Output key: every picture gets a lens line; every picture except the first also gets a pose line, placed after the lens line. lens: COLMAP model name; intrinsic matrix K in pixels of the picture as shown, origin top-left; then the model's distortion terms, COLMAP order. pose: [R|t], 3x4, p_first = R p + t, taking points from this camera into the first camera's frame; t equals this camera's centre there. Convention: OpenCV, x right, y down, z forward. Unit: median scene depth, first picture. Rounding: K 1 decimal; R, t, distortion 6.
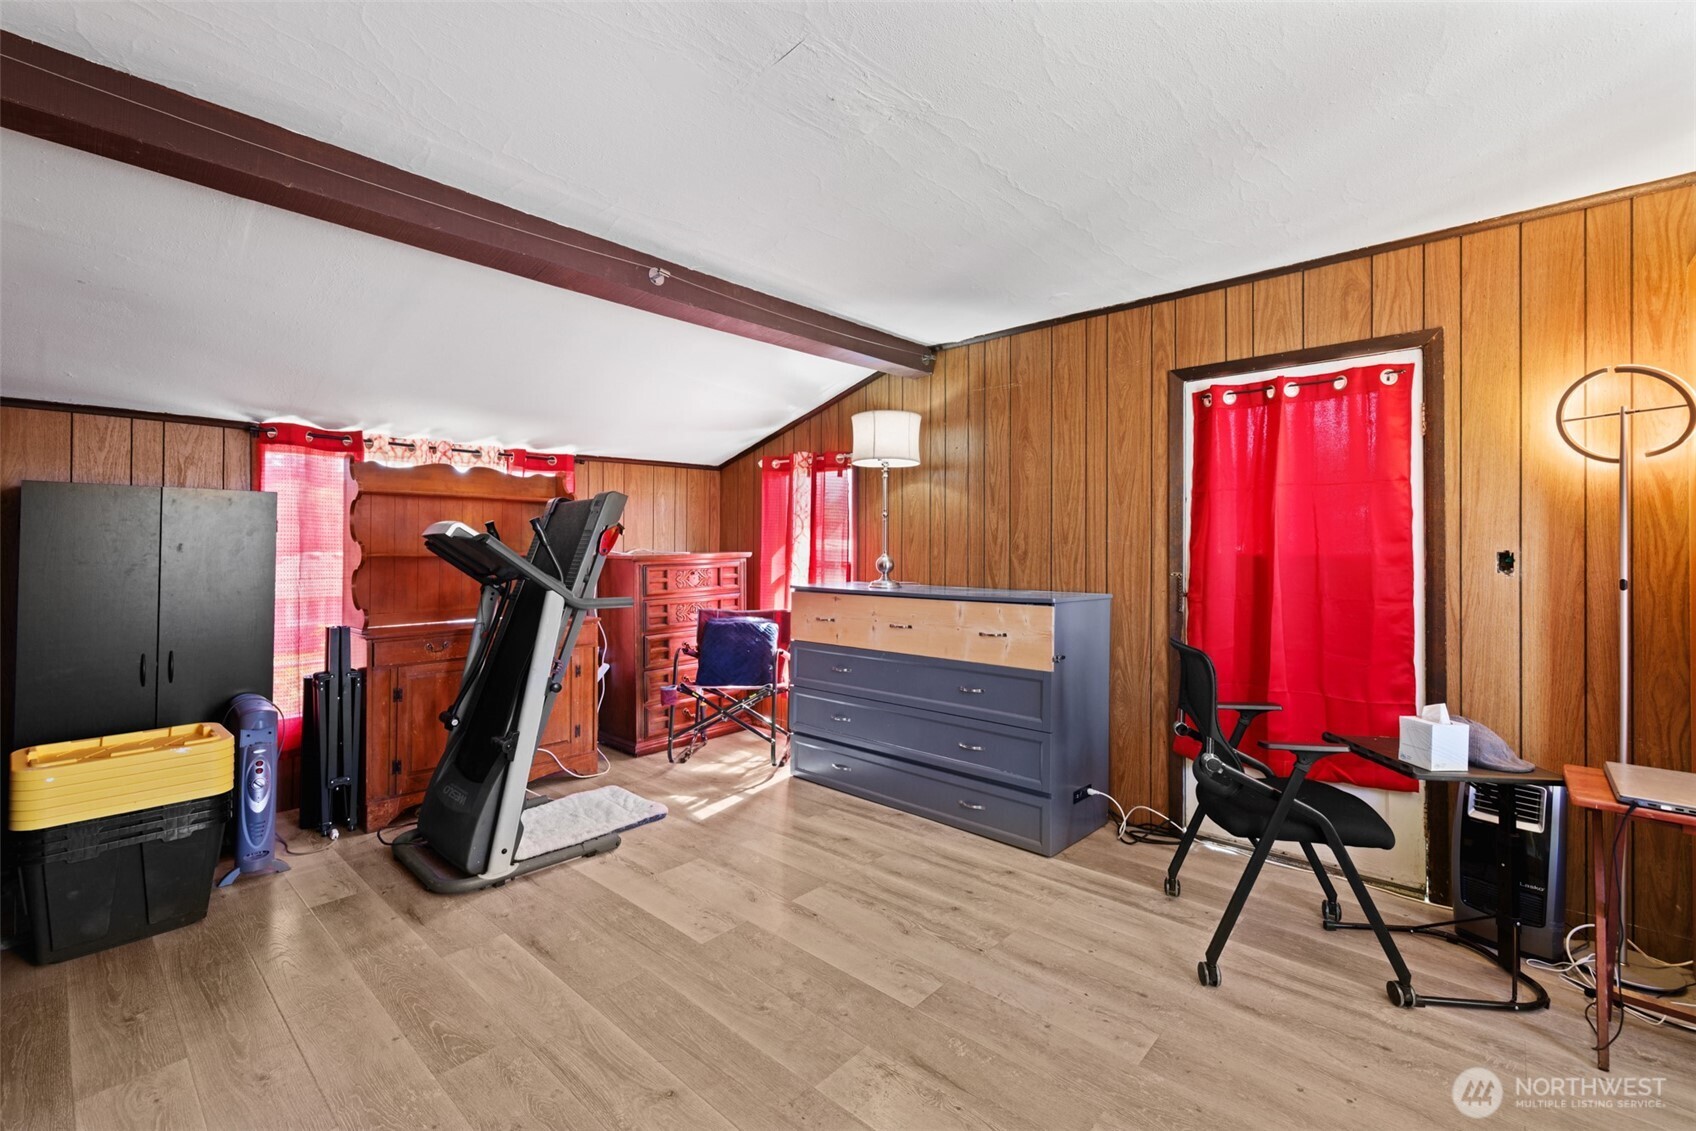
lens RADIAL K [[731.1, 0, 846.7], [0, 731.1, 530.5], [0, 0, 1]] dist [-0.000151, -0.000232]
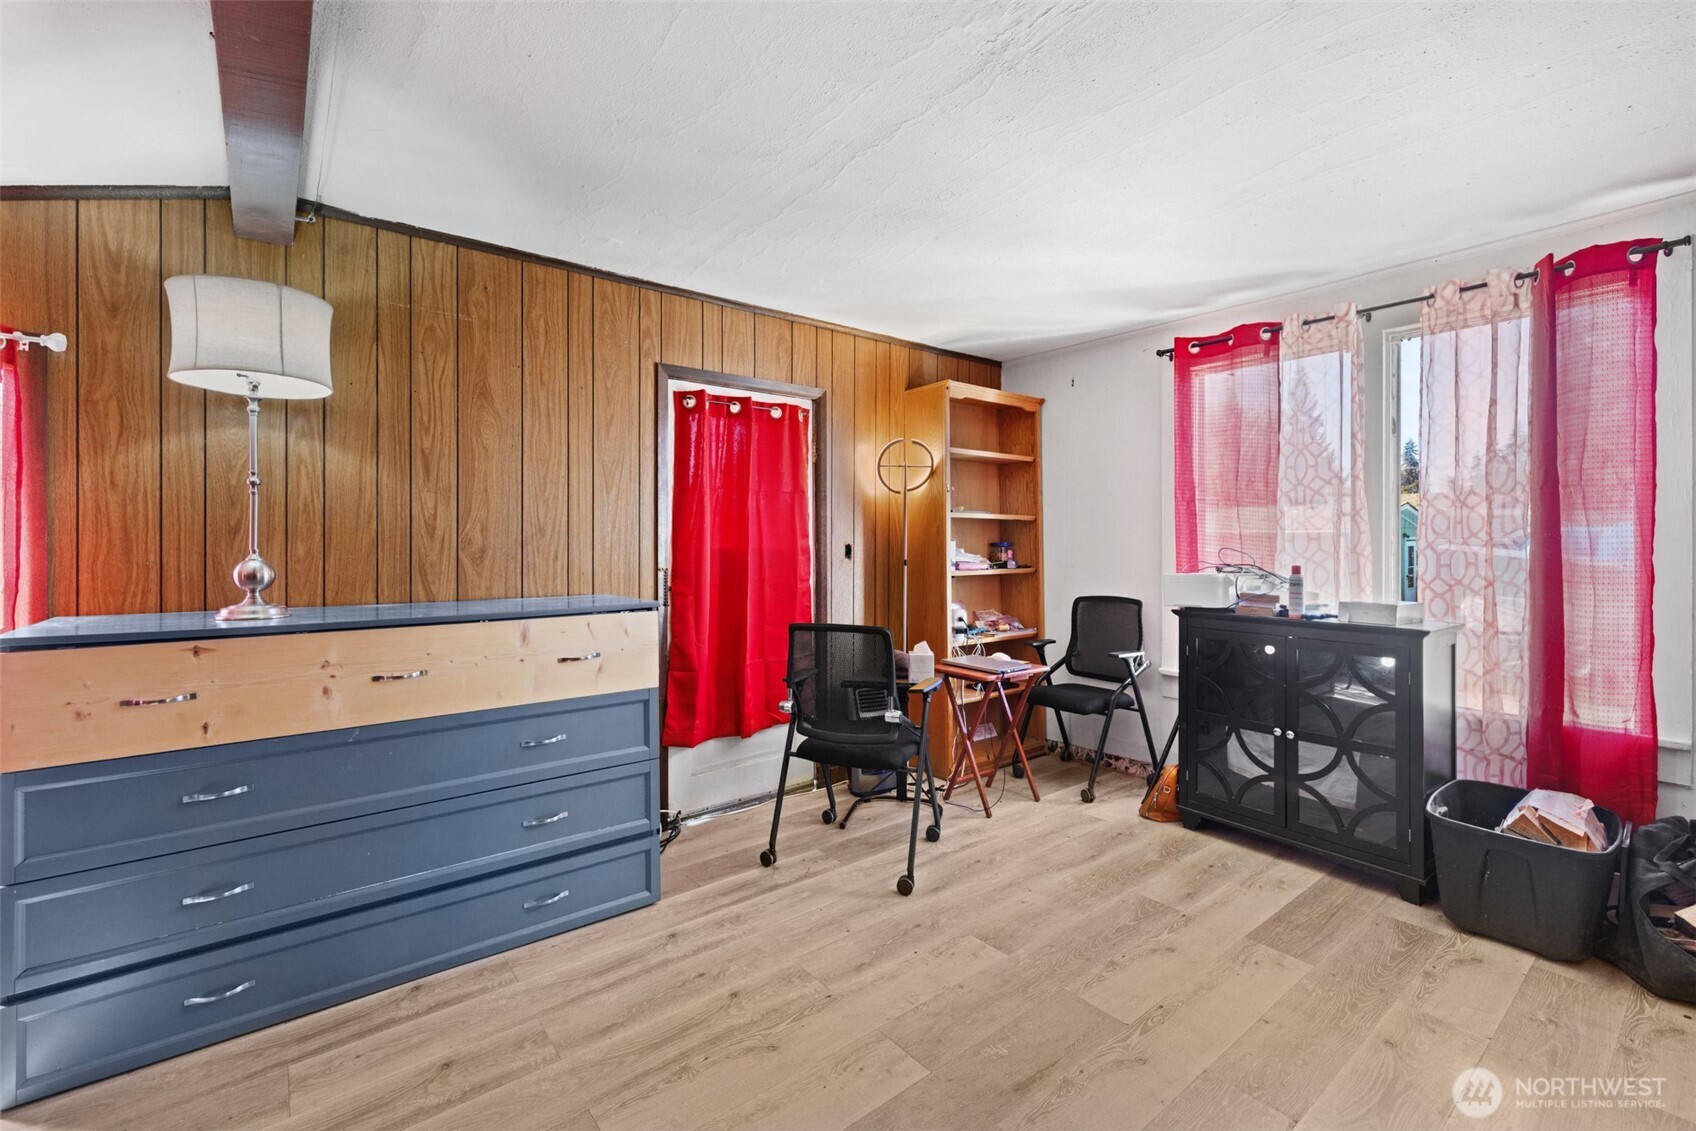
lens RADIAL K [[710.9, 0, 835.6], [0, 710.9, 540.8], [0, 0, 1]] dist [-0.000027, -0.001040]
pose [[0.176798, 0.001120, 0.984247, -0.450594], [-0.018555, 0.999825, 0.002195, 0.014791], [-0.984072, -0.018650, 0.176788, 0.579591]]
